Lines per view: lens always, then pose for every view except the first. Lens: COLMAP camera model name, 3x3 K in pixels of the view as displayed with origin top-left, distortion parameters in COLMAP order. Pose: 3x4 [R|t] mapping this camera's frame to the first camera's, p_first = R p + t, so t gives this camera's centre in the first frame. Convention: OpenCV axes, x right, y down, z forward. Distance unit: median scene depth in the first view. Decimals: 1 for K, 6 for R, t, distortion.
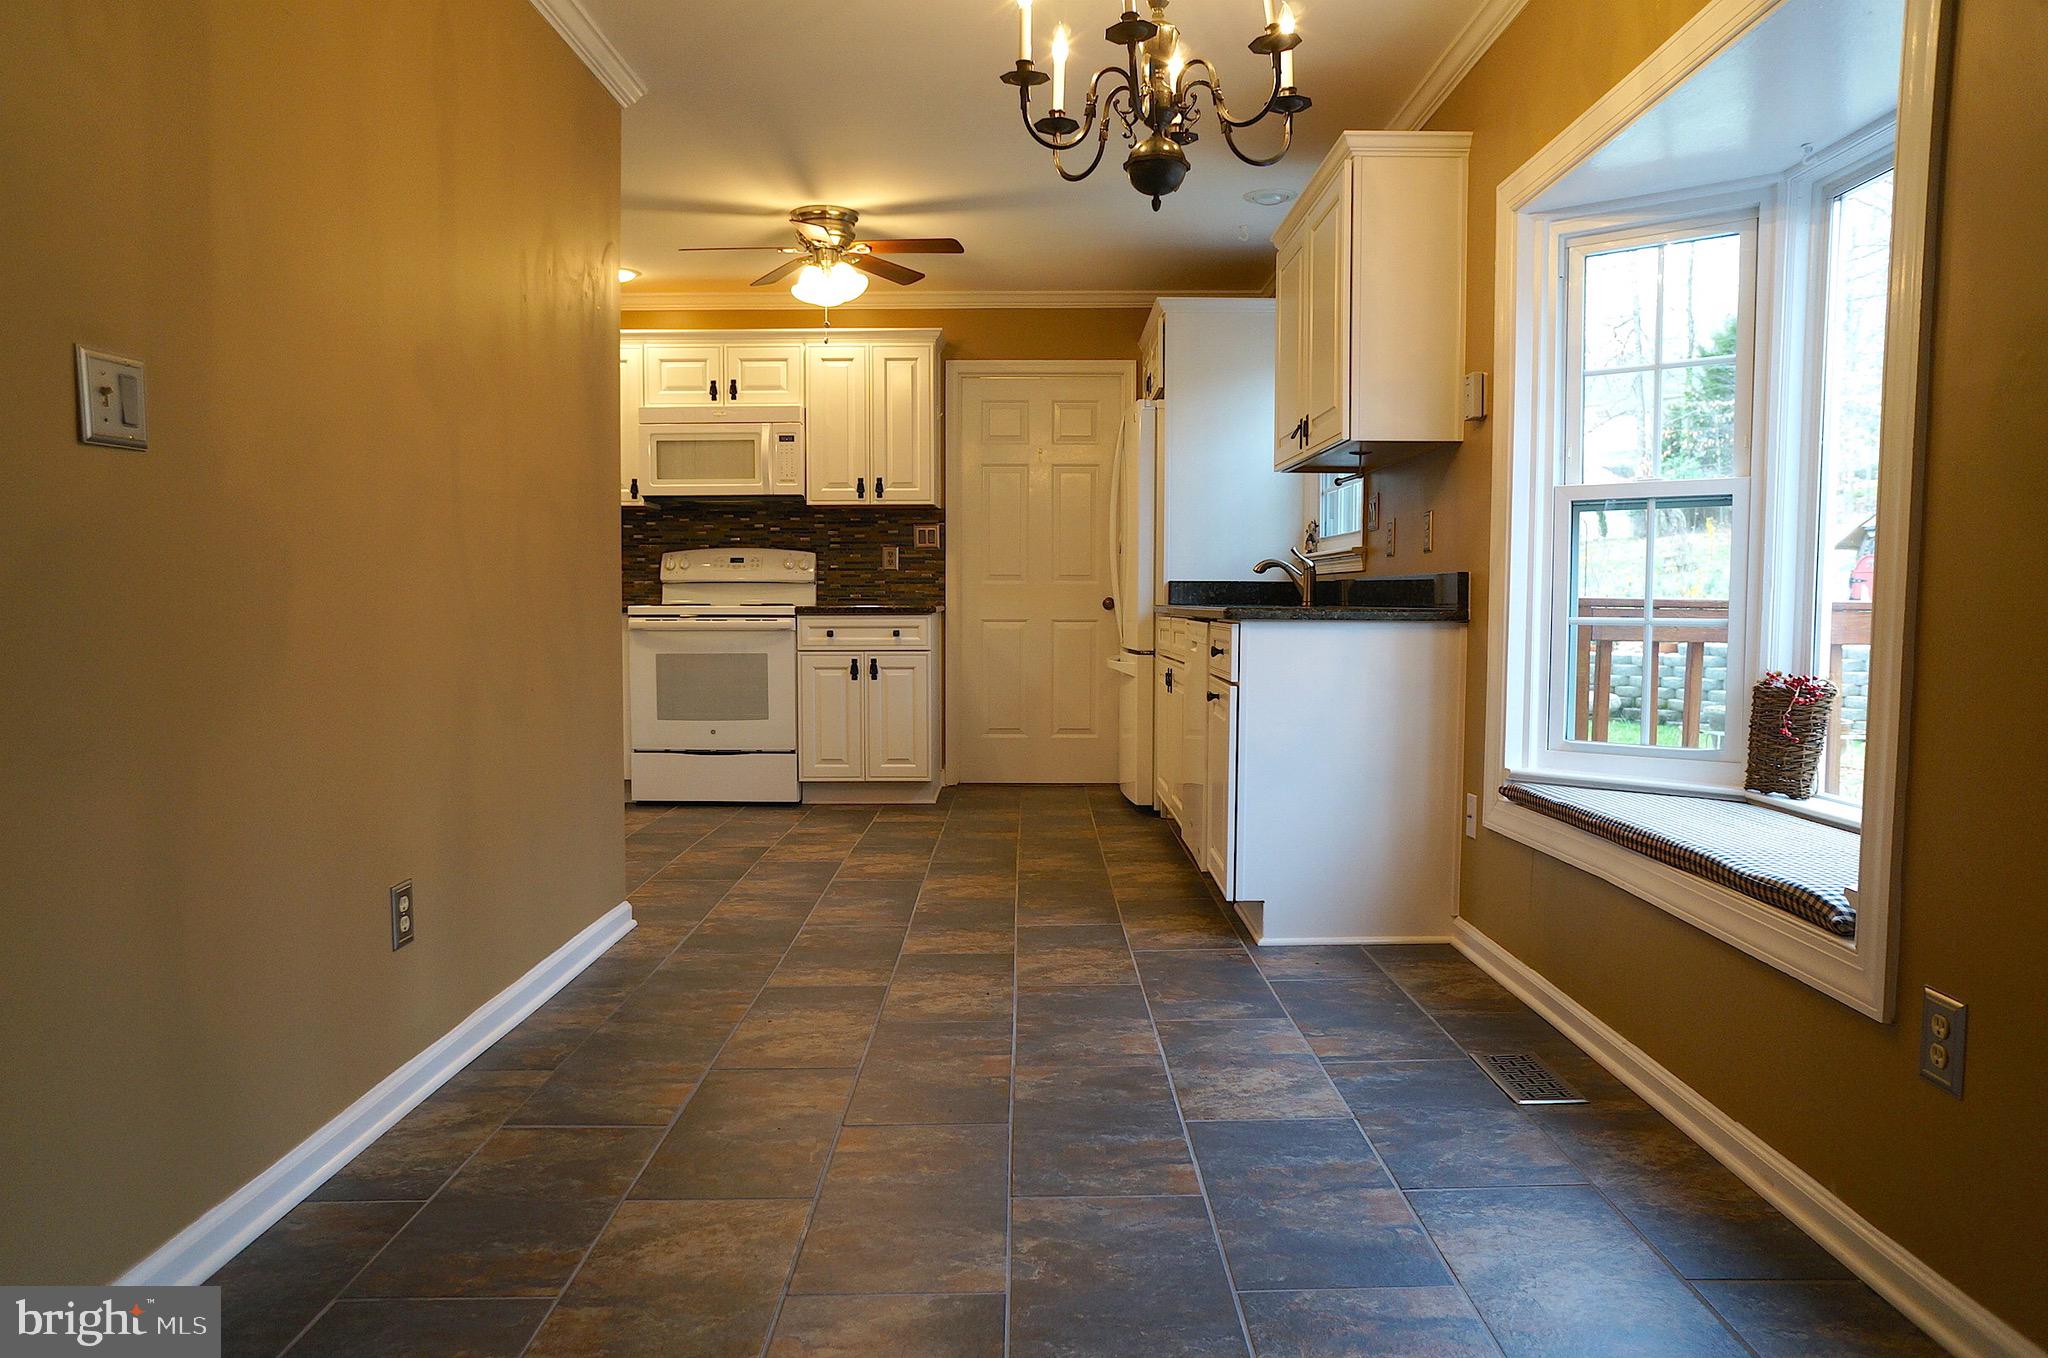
lens RADIAL K [[1379.8, 0, 1029.3], [0, 1379.8, 679.6], [0, 0, 1]] dist [-0.068377, 0.092186]
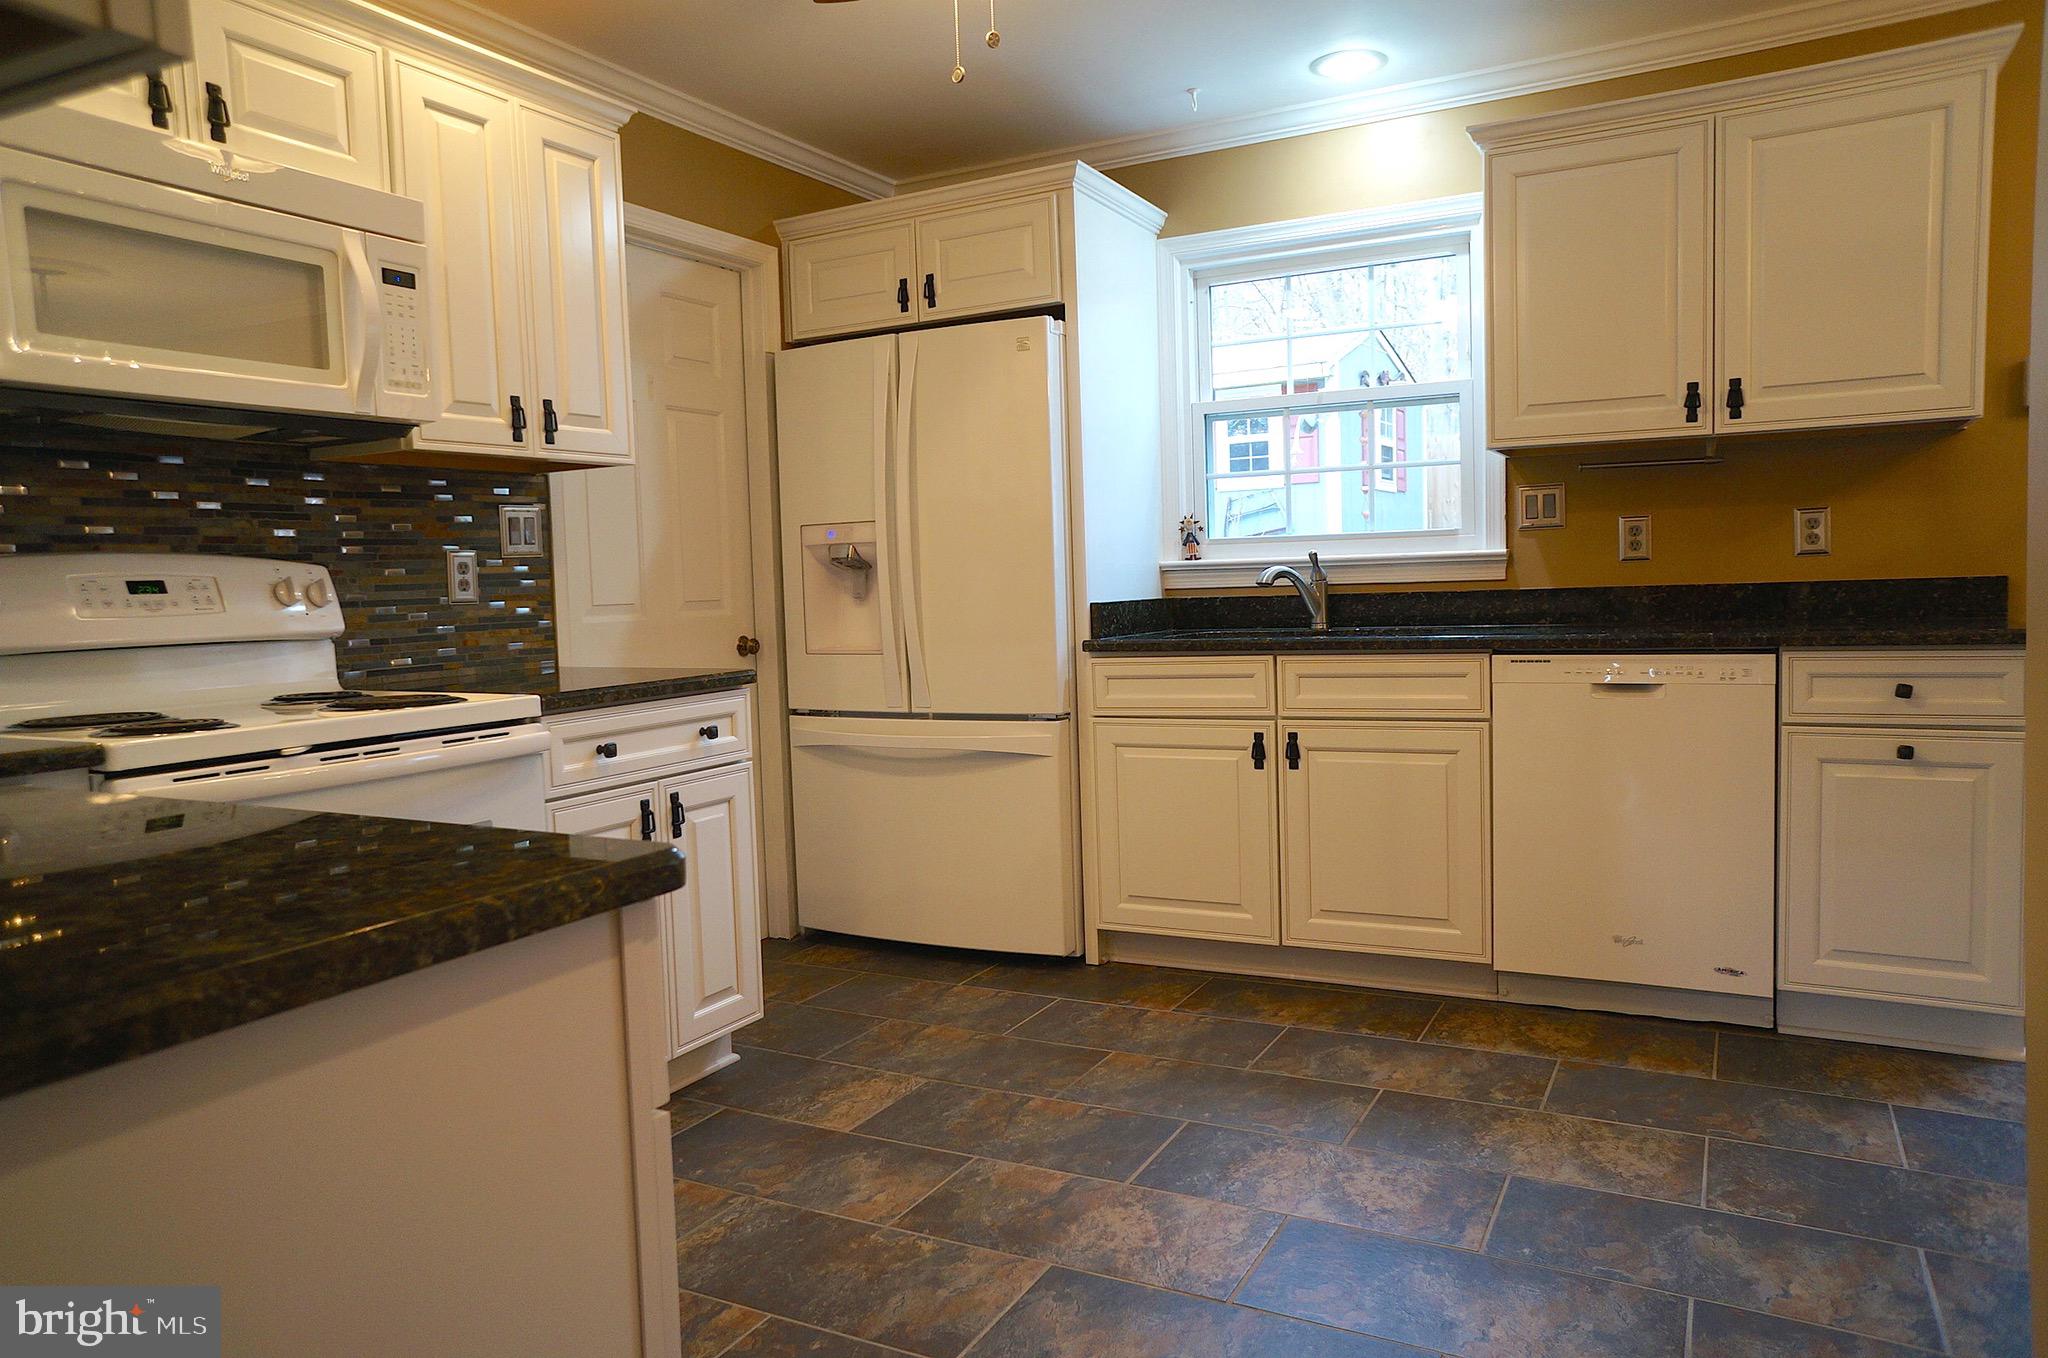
lens RADIAL K [[1379.8, 0, 1024.4], [0, 1379.8, 673.8], [0, 0, 1]] dist [-0.068377, 0.092186]
pose [[0.469831, -0.076650, 0.879422, -0.494589], [0.086965, 0.995396, 0.040298, -0.068049], [-0.878462, 0.057546, 0.474334, 0.730012]]
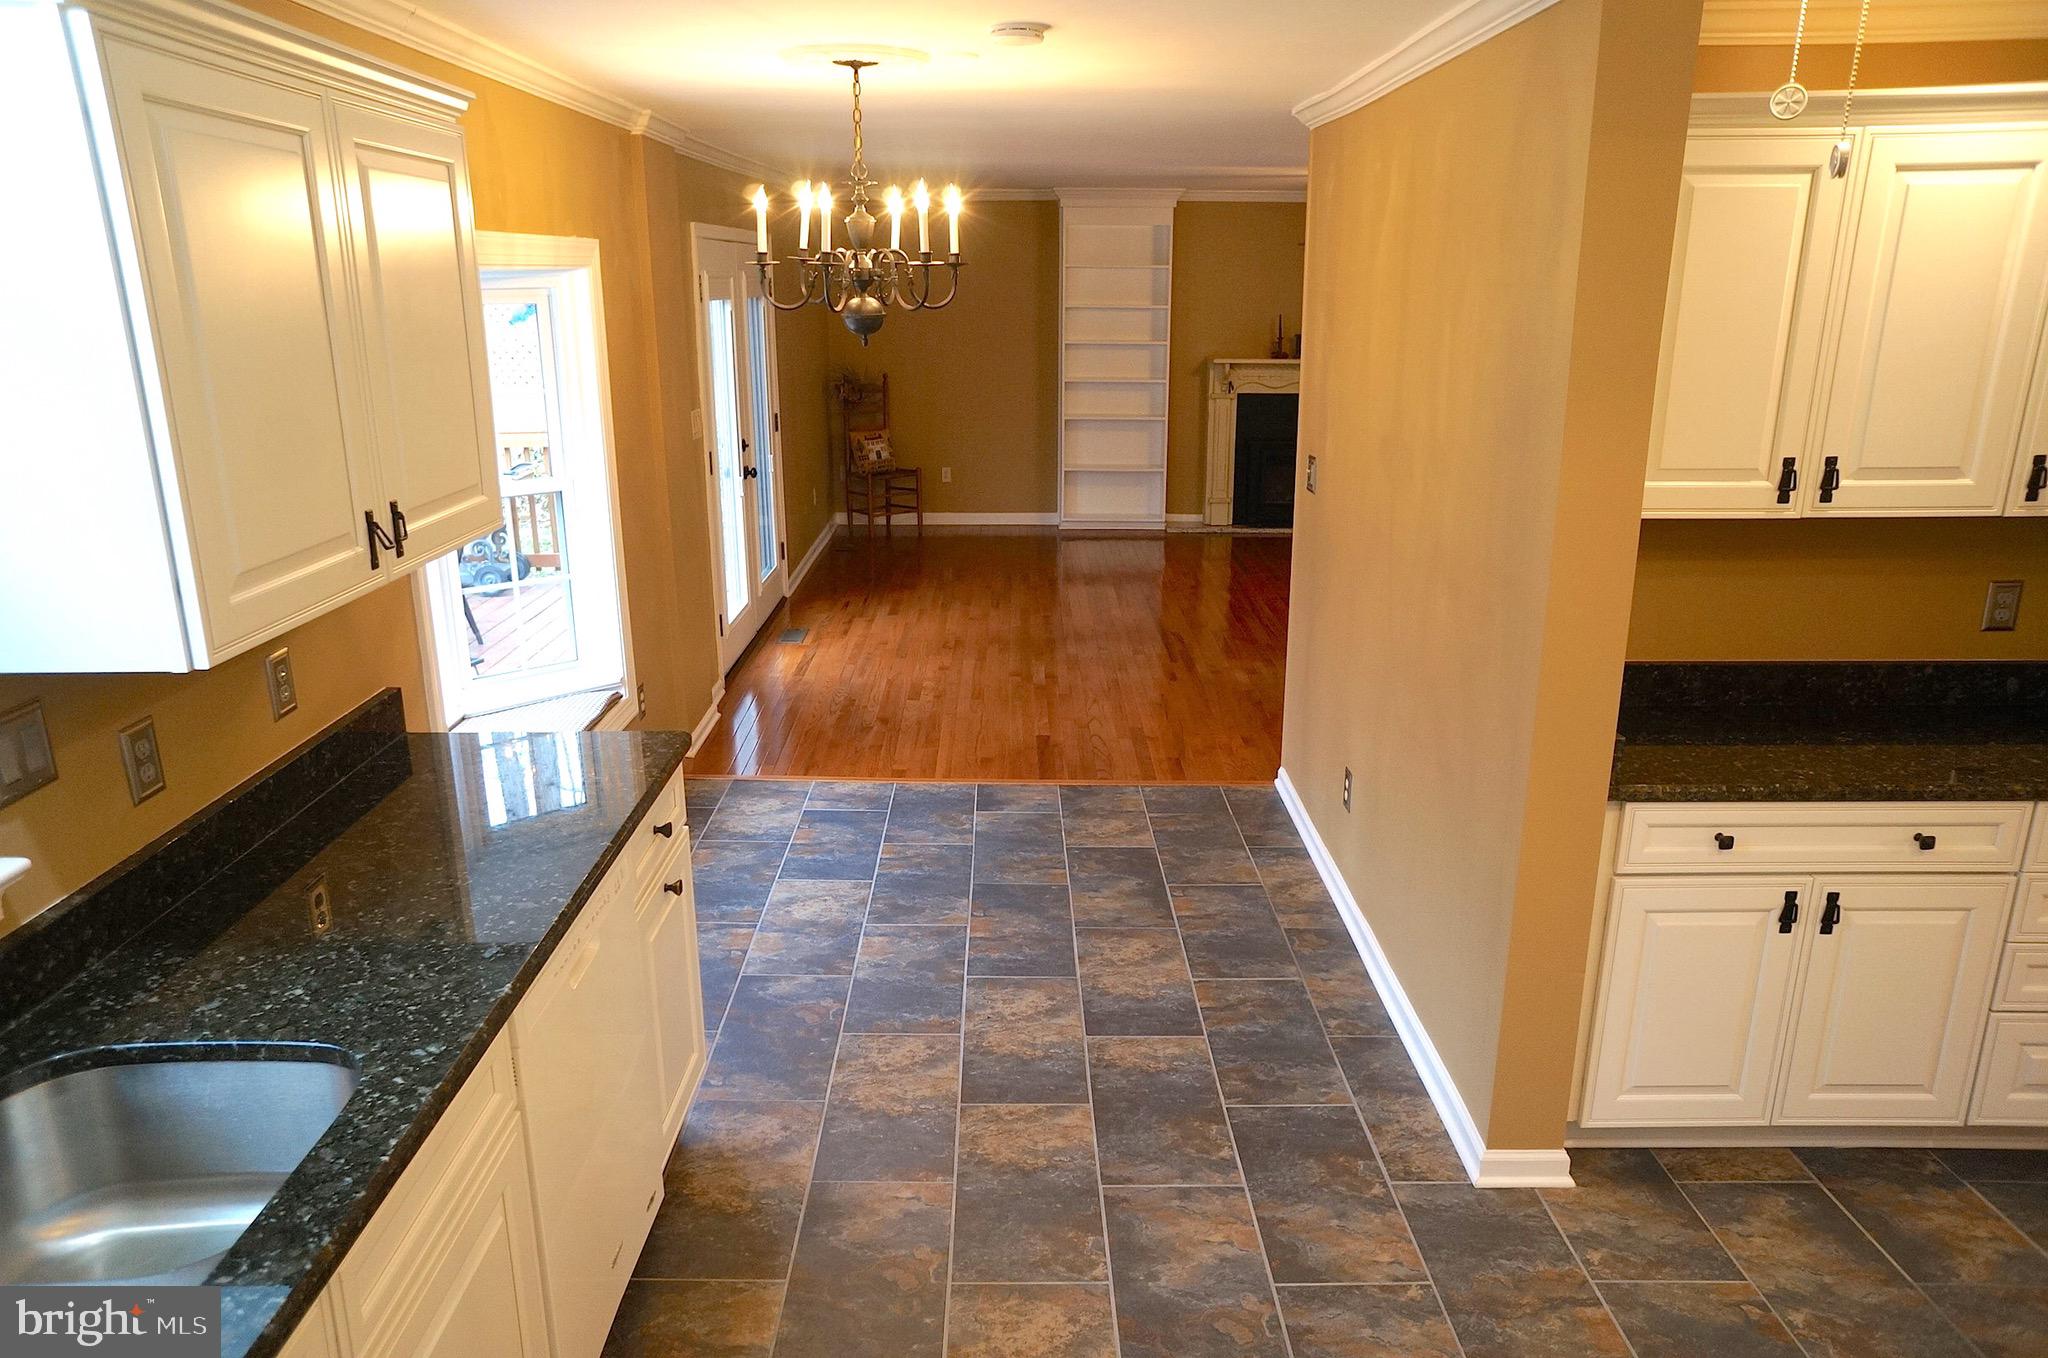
lens RADIAL K [[1379.8, 0, 1020.9], [0, 1379.8, 670.3], [0, 0, 1]] dist [-0.068377, 0.092186]
pose [[-0.999976, 0.001346, -0.006742, -0.028216], [-0.000974, 0.942997, 0.332799, -0.225655], [0.006806, 0.332797, -0.942974, 1.118180]]
